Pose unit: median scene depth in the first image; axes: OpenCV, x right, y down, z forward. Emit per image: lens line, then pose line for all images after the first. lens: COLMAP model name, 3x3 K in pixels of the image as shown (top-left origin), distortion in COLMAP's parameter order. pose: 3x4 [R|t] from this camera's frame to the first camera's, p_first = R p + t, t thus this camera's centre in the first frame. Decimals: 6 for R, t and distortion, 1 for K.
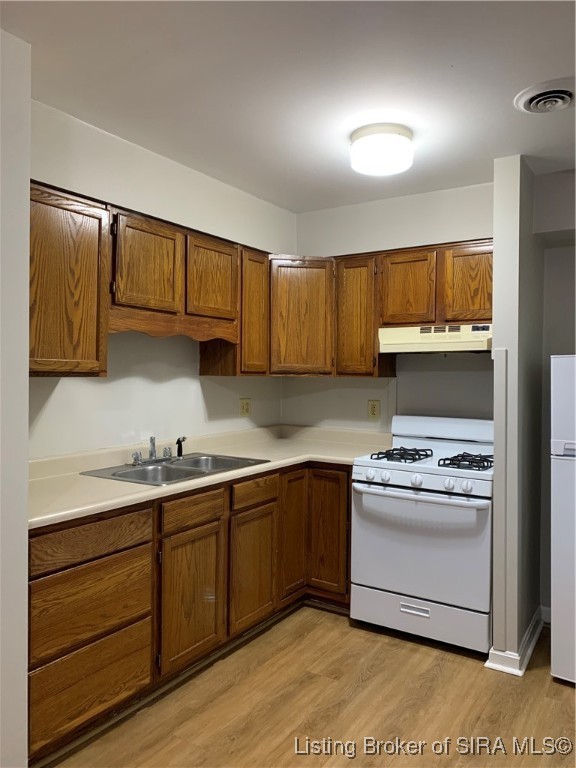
lens RADIAL K [[588.8, 0, 290.5], [0, 588.8, 379.1], [0, 0, 1]] dist [0.039240, -0.044838]
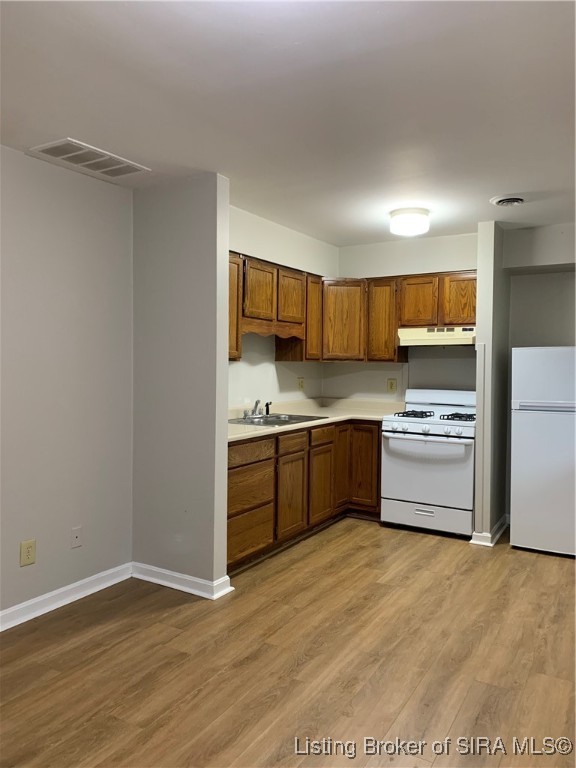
lens RADIAL K [[581.1, 0, 288.0], [0, 581.1, 384.0], [0, 0, 1]] dist [0.055960, -0.006188]
pose [[0.999725, -0.000867, 0.023438, -0.175092], [0.000255, 0.999659, 0.026097, 0.014396], [-0.023452, -0.026084, 0.999385, -0.491072]]
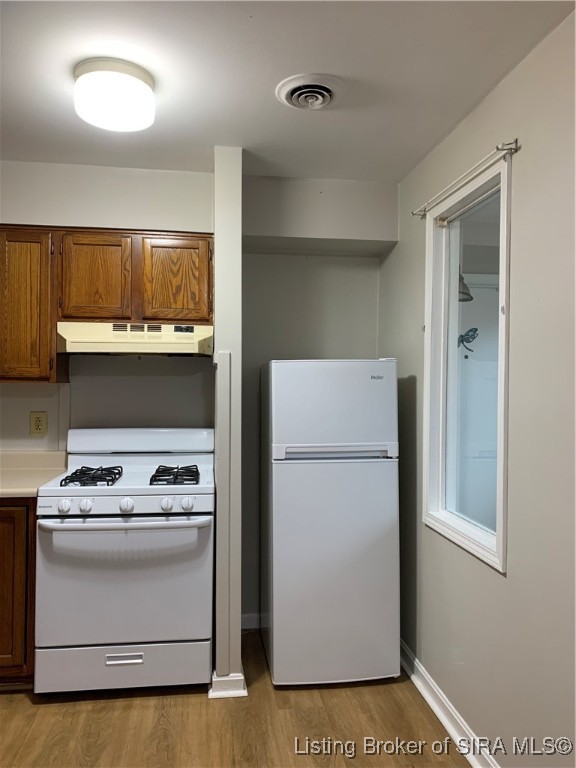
lens RADIAL K [[588.9, 0, 288.0], [0, 588.9, 384.0], [0, 0, 1]] dist [0.042532, -0.060202]
pose [[0.758260, -0.006077, 0.651924, -0.155246], [0.005289, 0.999981, 0.003170, -0.002660], [-0.651931, 0.001044, 0.758278, 0.201596]]
